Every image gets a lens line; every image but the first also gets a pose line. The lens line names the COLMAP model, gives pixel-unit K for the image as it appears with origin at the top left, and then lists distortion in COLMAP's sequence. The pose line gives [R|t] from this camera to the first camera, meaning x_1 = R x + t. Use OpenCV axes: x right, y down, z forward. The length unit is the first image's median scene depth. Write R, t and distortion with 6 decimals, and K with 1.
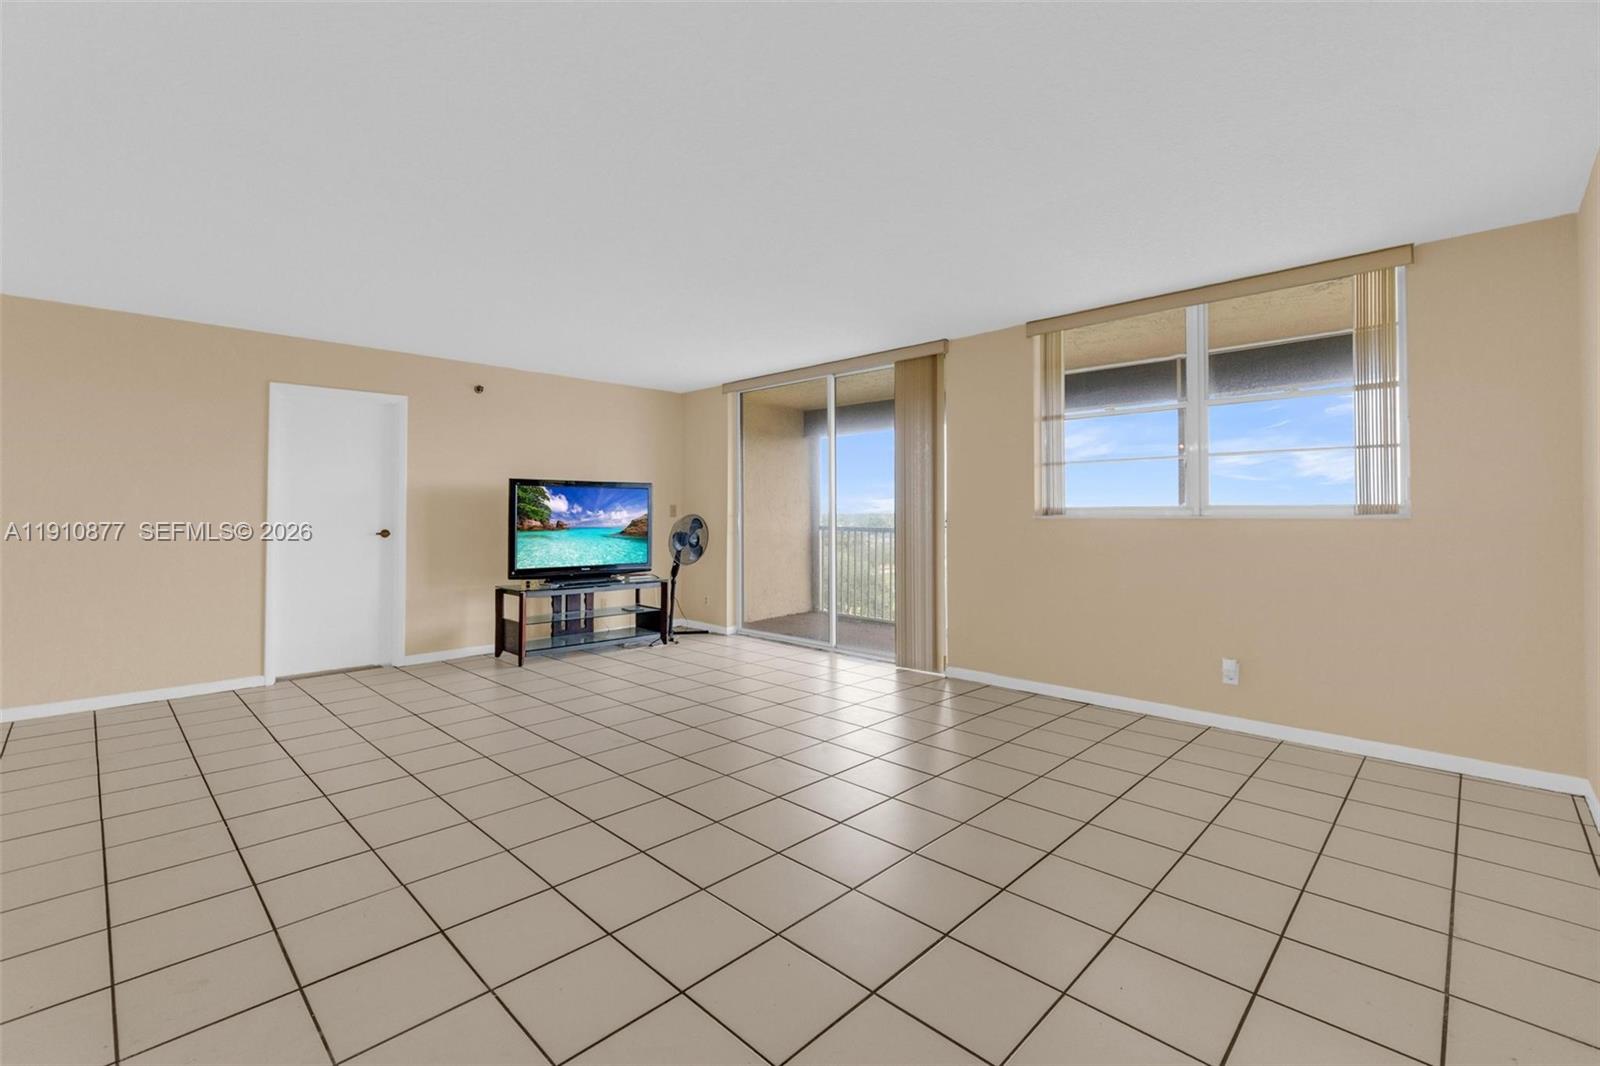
lens RADIAL K [[698.2, 0, 791.1], [0, 698.2, 524.5], [0, 0, 1]] dist [-0.000256, 0.001512]
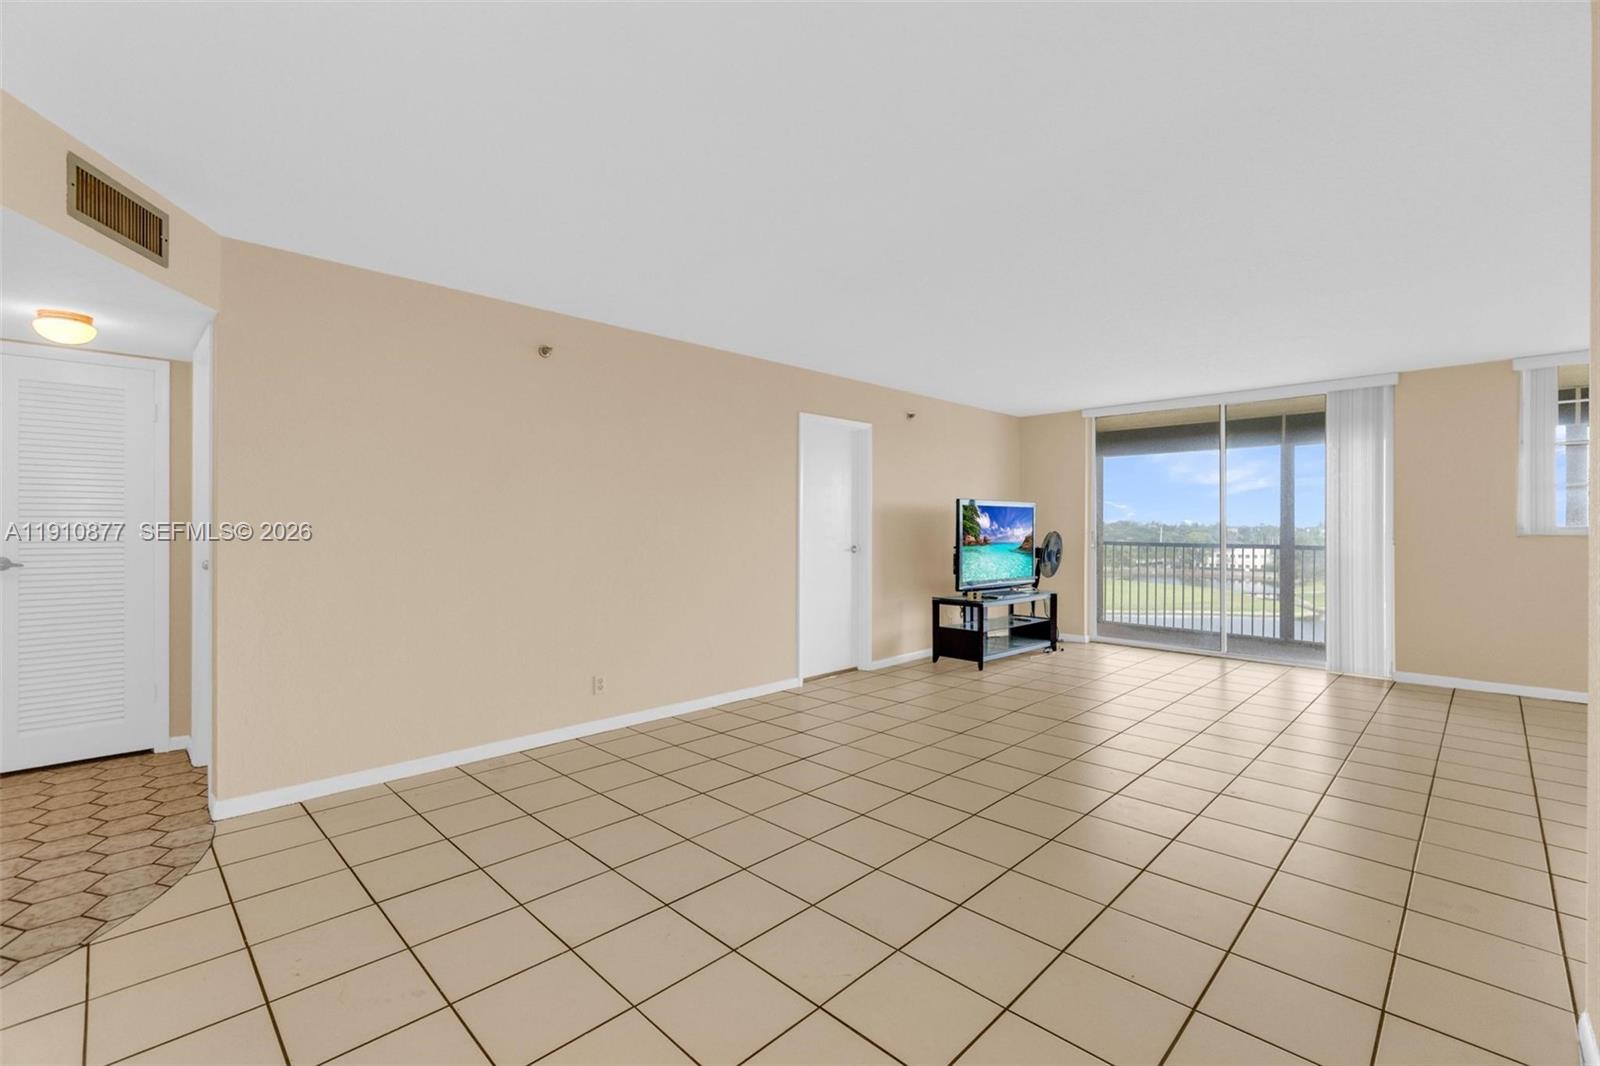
lens RADIAL K [[698.2, 0, 803.3], [0, 698.2, 530.0], [0, 0, 1]] dist [-0.000256, 0.001512]
pose [[0.999999, -0.001173, 0.000900, -0.622937], [0.001192, 0.999775, -0.021172, 0.007234], [-0.000875, 0.021173, 0.999775, -0.087980]]
